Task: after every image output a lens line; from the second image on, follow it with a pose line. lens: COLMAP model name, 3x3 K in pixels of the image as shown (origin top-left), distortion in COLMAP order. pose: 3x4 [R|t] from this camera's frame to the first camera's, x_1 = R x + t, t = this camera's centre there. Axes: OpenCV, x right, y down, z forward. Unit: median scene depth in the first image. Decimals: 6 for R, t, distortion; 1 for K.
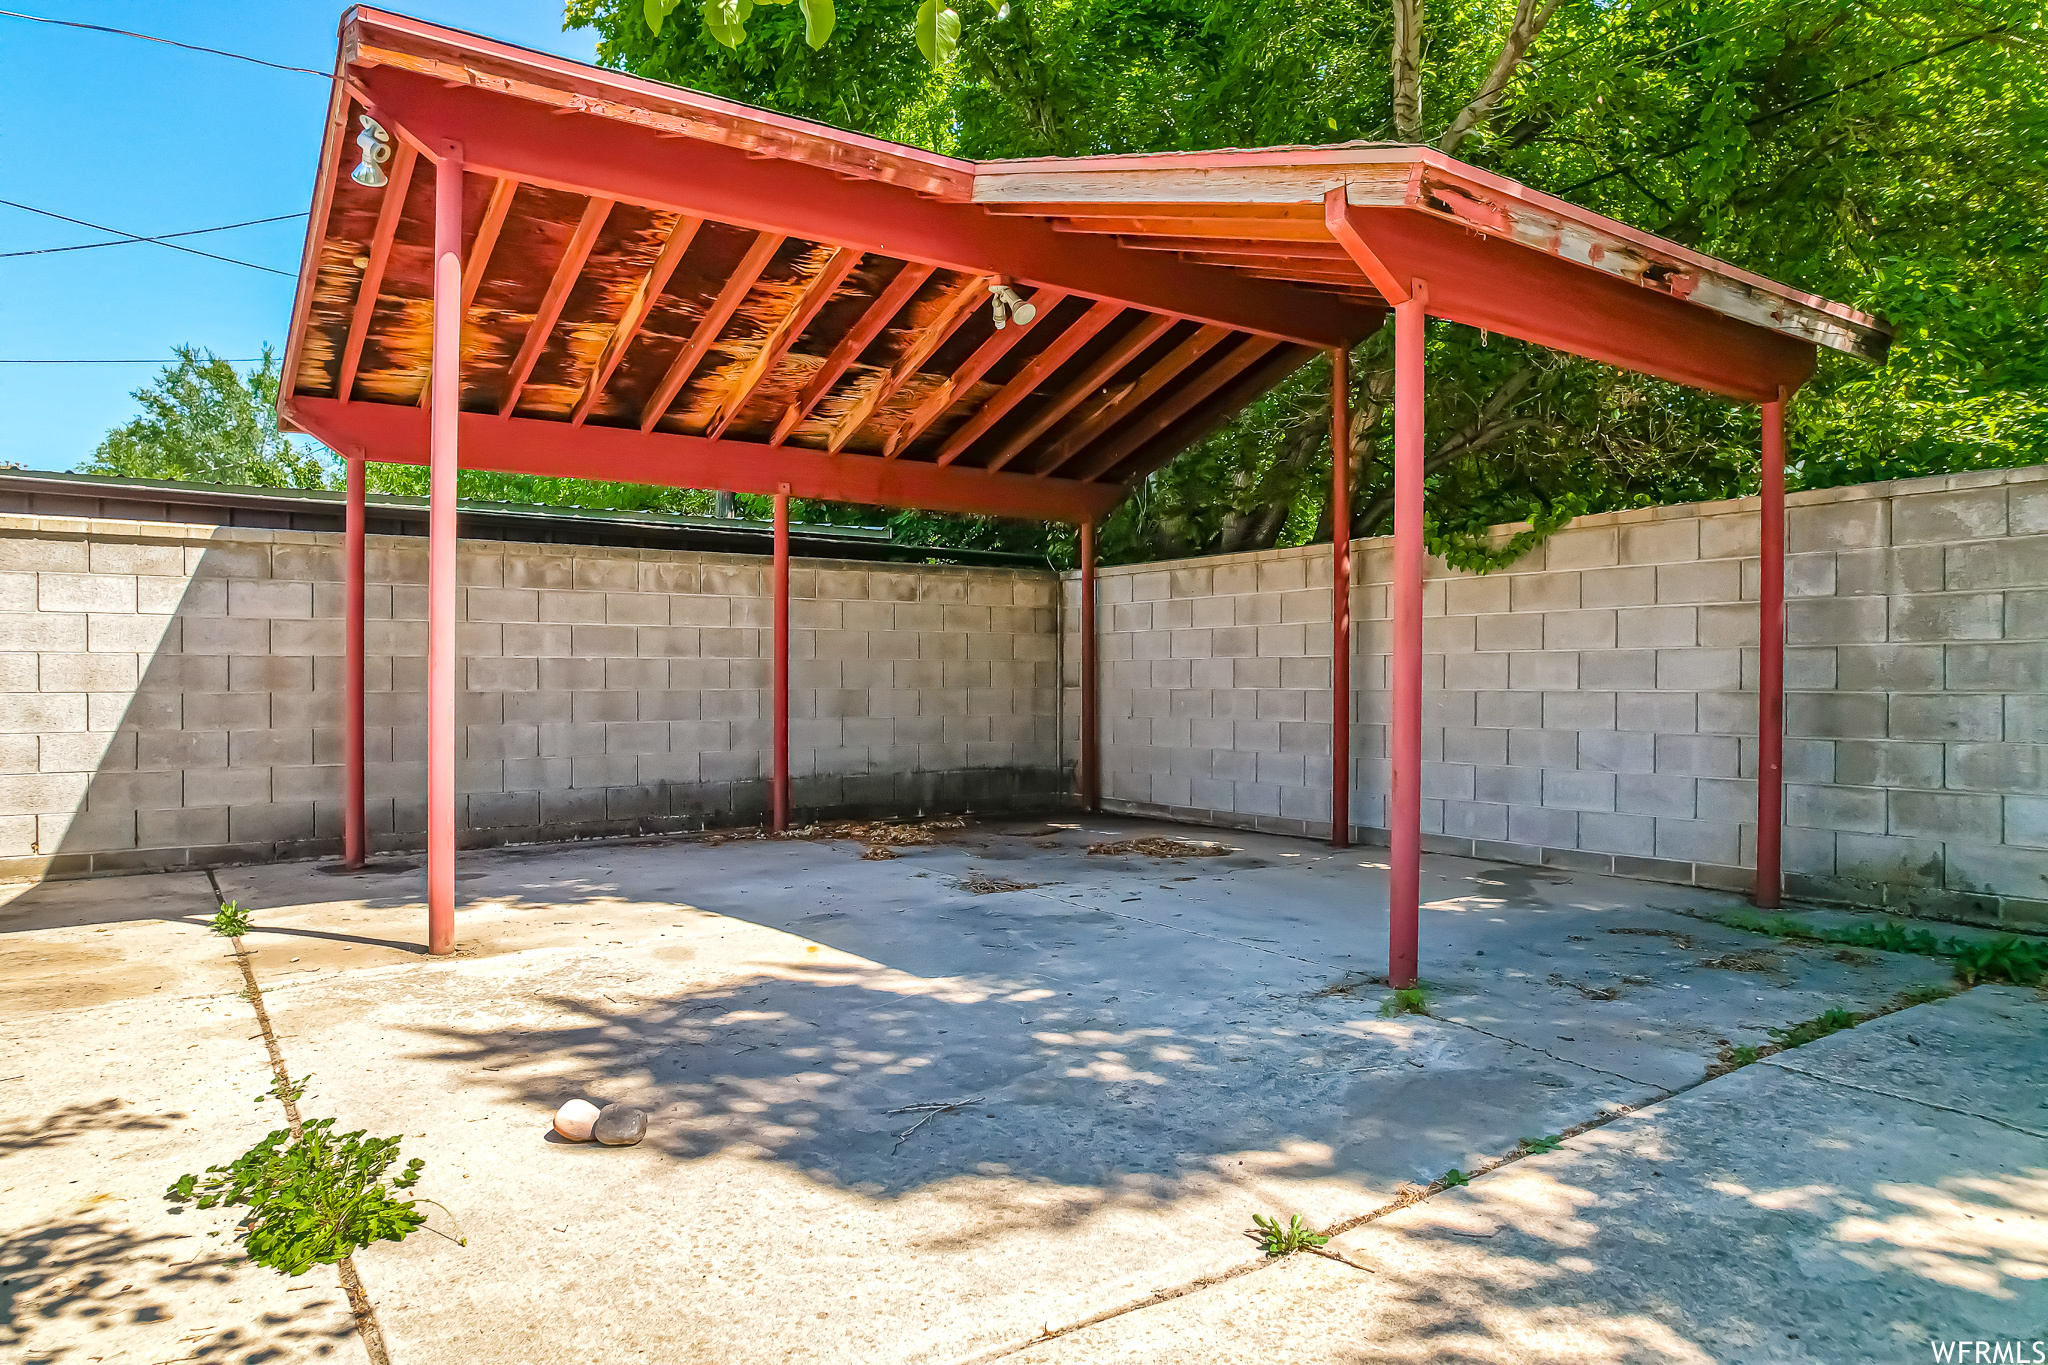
lens RADIAL K [[1312.6, 0, 1025.2], [0, 1312.6, 682.3], [0, 0, 1]] dist [-0.082522, 0.076754]
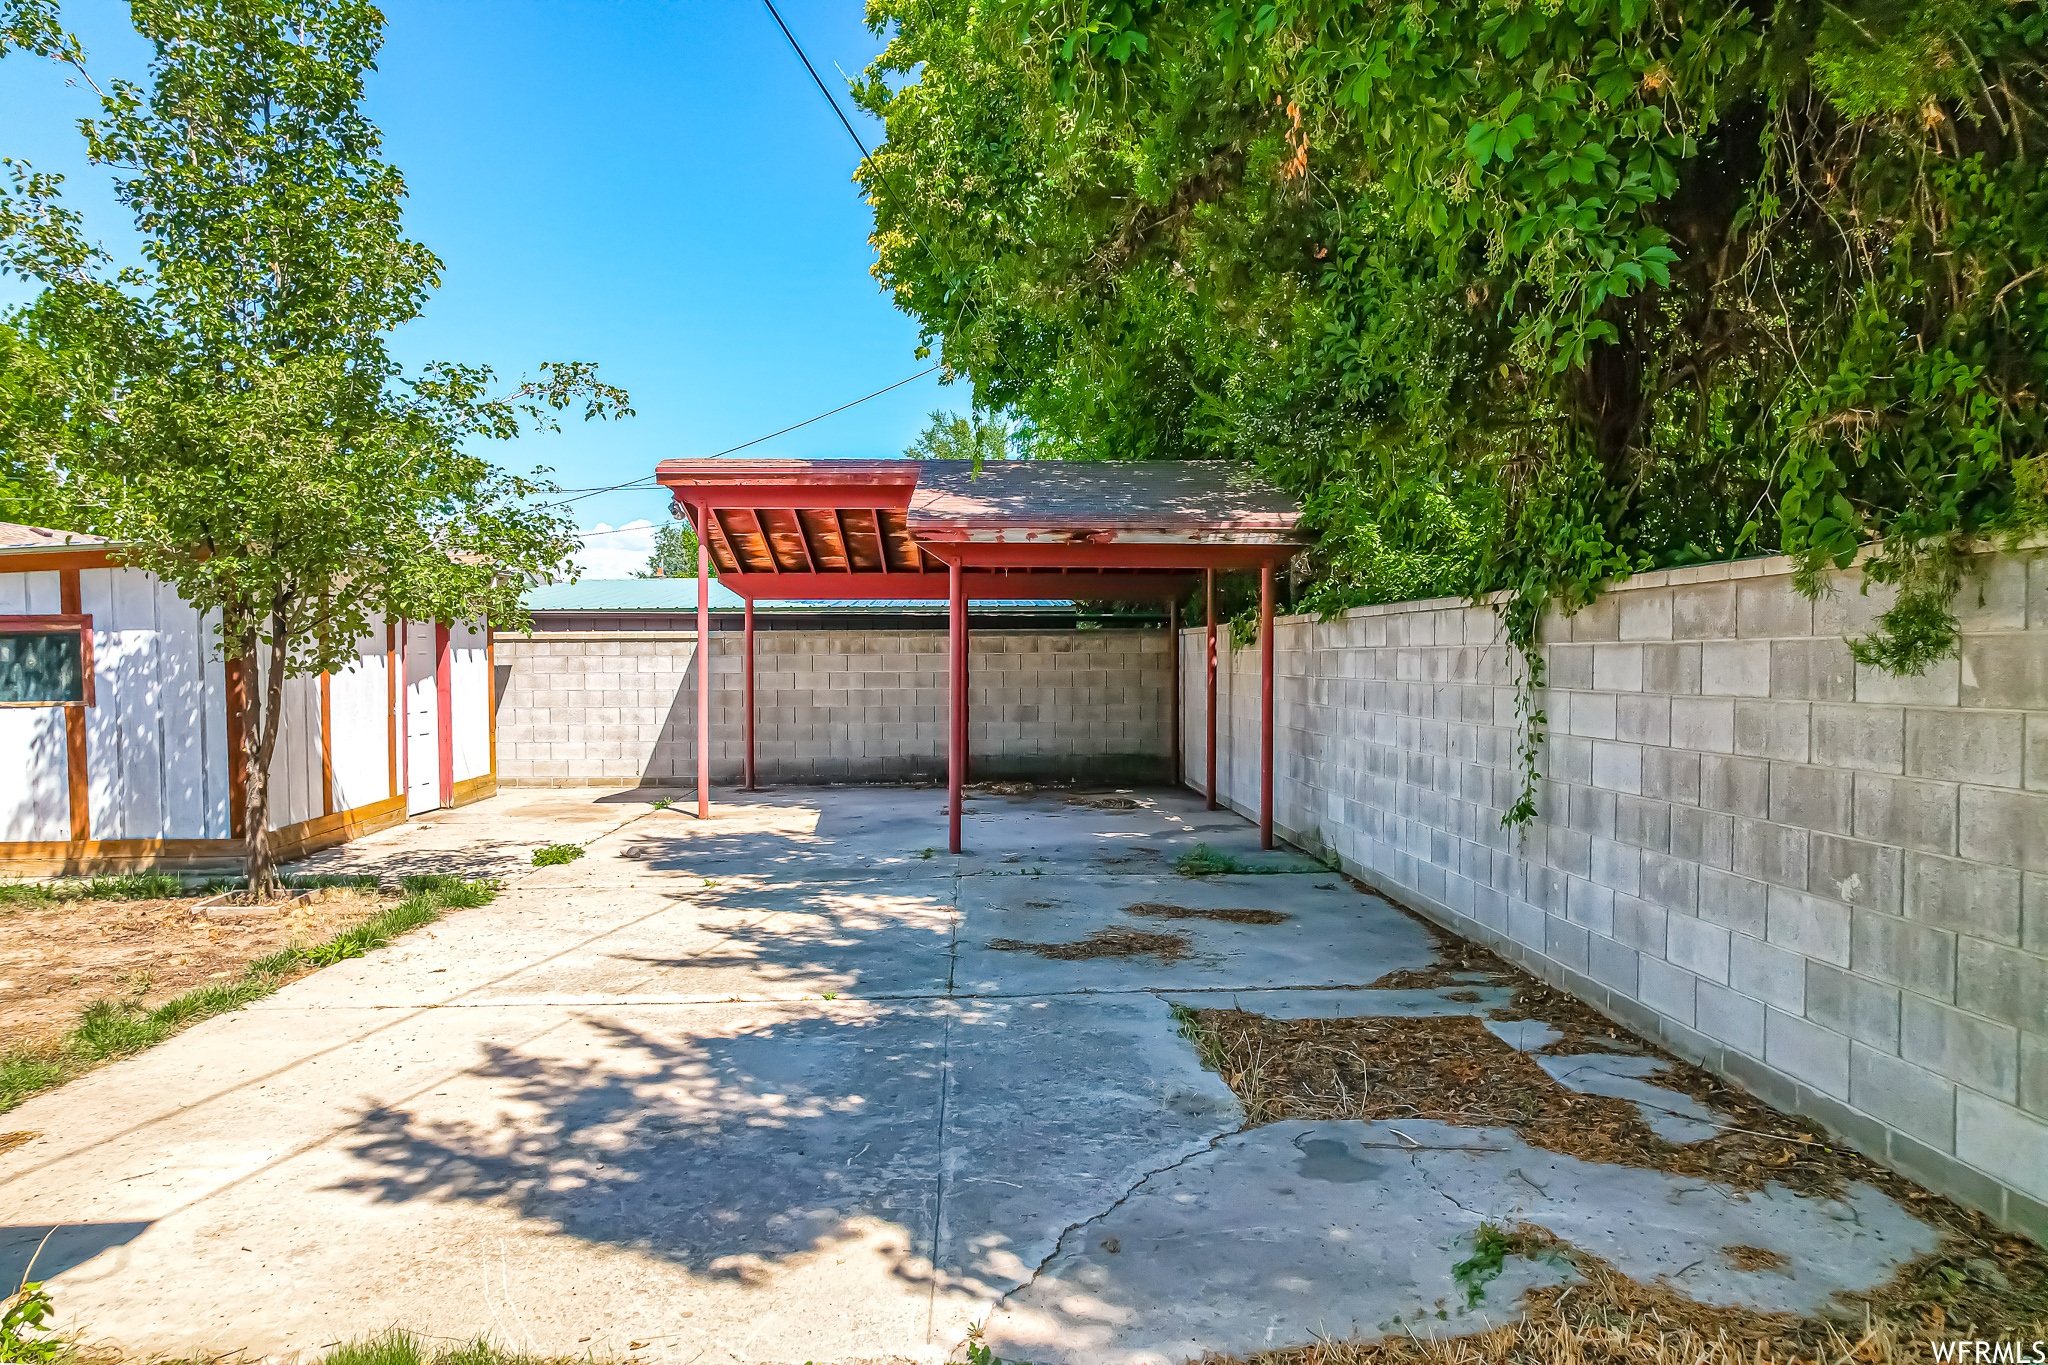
lens RADIAL K [[1312.6, 0, 1025.2], [0, 1312.6, 682.3], [0, 0, 1]] dist [-0.082522, 0.076754]
pose [[0.840749, 0.008330, -0.541361, 1.119465], [0.003172, 0.999789, 0.020311, -0.084220], [0.541416, -0.018793, 0.840545, -0.621016]]
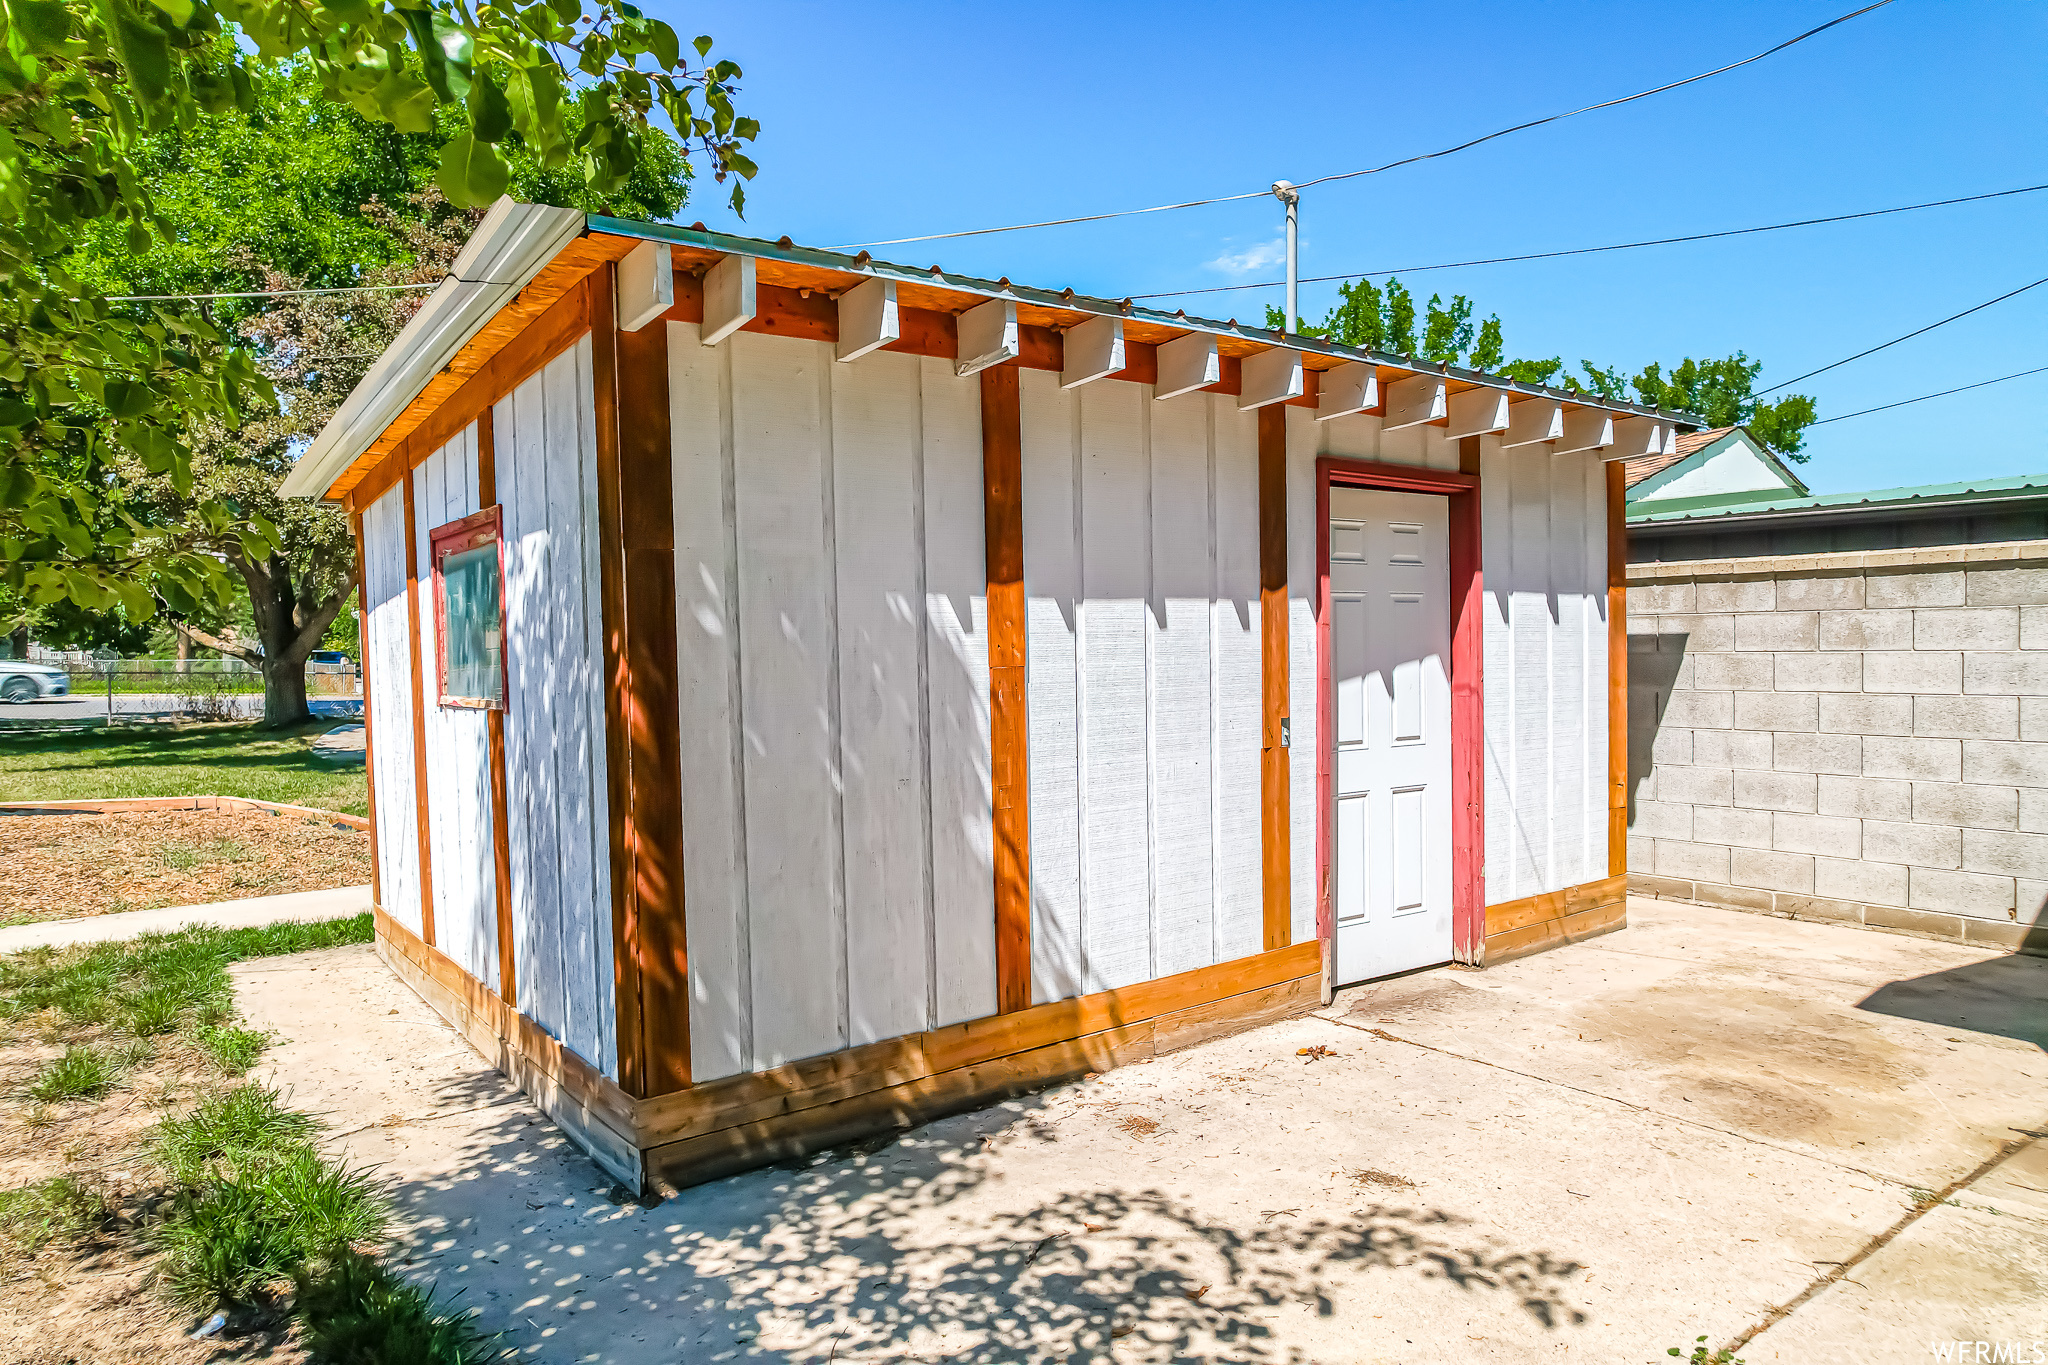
lens RADIAL K [[1312.6, 0, 1025.2], [0, 1312.6, 682.3], [0, 0, 1]] dist [-0.082522, 0.076754]
pose [[0.037900, 0.023673, -0.999001, 0.095160], [0.007867, 0.999681, 0.023988, -0.059833], [0.999251, -0.008768, 0.037702, 0.278385]]
